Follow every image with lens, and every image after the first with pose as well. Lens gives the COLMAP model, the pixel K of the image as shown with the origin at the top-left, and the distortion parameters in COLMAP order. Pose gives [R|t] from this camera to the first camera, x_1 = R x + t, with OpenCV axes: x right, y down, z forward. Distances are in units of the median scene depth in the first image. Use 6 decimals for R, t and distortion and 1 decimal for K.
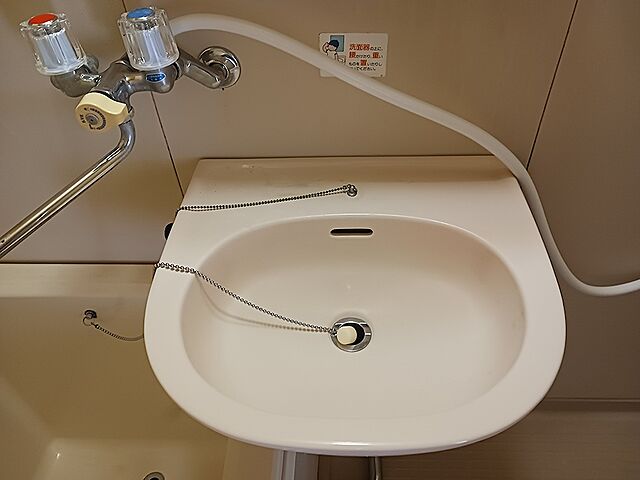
lens RADIAL K [[501.7, 0, 320.0], [0, 501.7, 240.0], [0, 0, 1]] dist [0.007266, 0.001618]
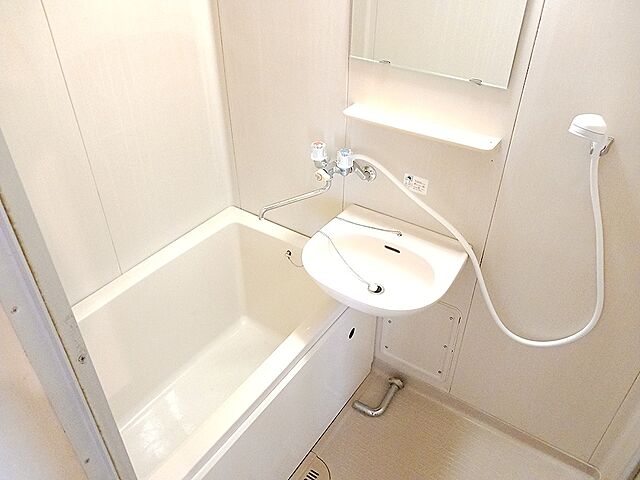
lens RADIAL K [[501.7, 0, 320.0], [0, 501.7, 240.0], [0, 0, 1]] dist [0.007266, 0.001618]
pose [[0.847478, 0.347027, -0.401687, 0.803833], [-0.406771, 0.910736, -0.071396, 0.286019], [0.341054, 0.223901, 0.912990, -1.495406]]
